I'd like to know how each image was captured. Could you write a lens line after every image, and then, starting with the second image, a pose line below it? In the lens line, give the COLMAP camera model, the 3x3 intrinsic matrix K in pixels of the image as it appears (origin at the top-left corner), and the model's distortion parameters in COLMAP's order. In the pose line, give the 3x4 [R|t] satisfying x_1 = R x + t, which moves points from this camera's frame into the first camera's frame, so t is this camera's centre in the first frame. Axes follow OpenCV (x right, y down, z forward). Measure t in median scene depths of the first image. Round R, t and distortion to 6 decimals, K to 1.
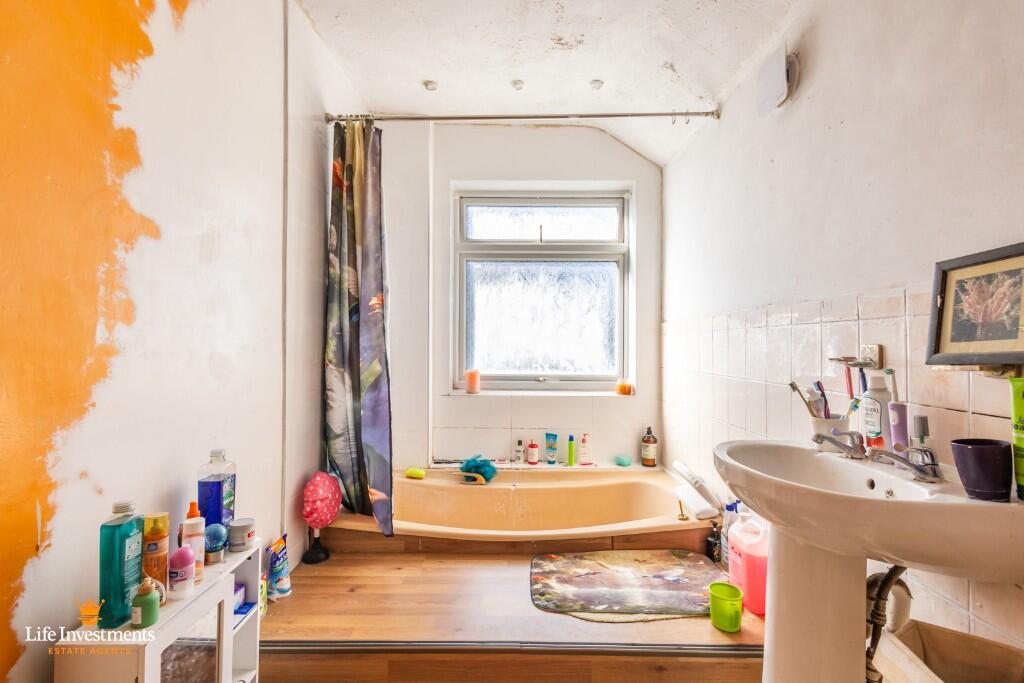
lens RADIAL K [[468.3, 0, 513.9], [0, 468.3, 340.1], [0, 0, 1]] dist [0.005545, 0.000215]
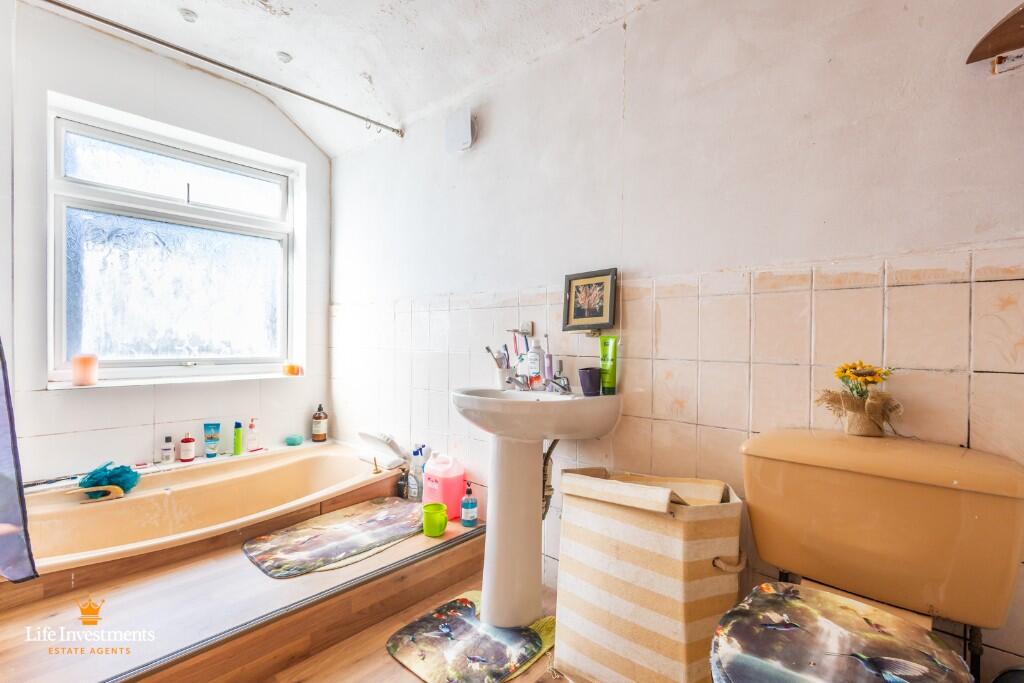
lens RADIAL K [[468.3, 0, 513.9], [0, 468.3, 340.1], [0, 0, 1]] dist [0.005545, 0.000215]
pose [[0.660555, -0.000831, 0.750777, -0.301712], [-0.012732, 0.999843, 0.012309, 0.033671], [-0.750670, -0.017689, 0.660441, -0.023264]]
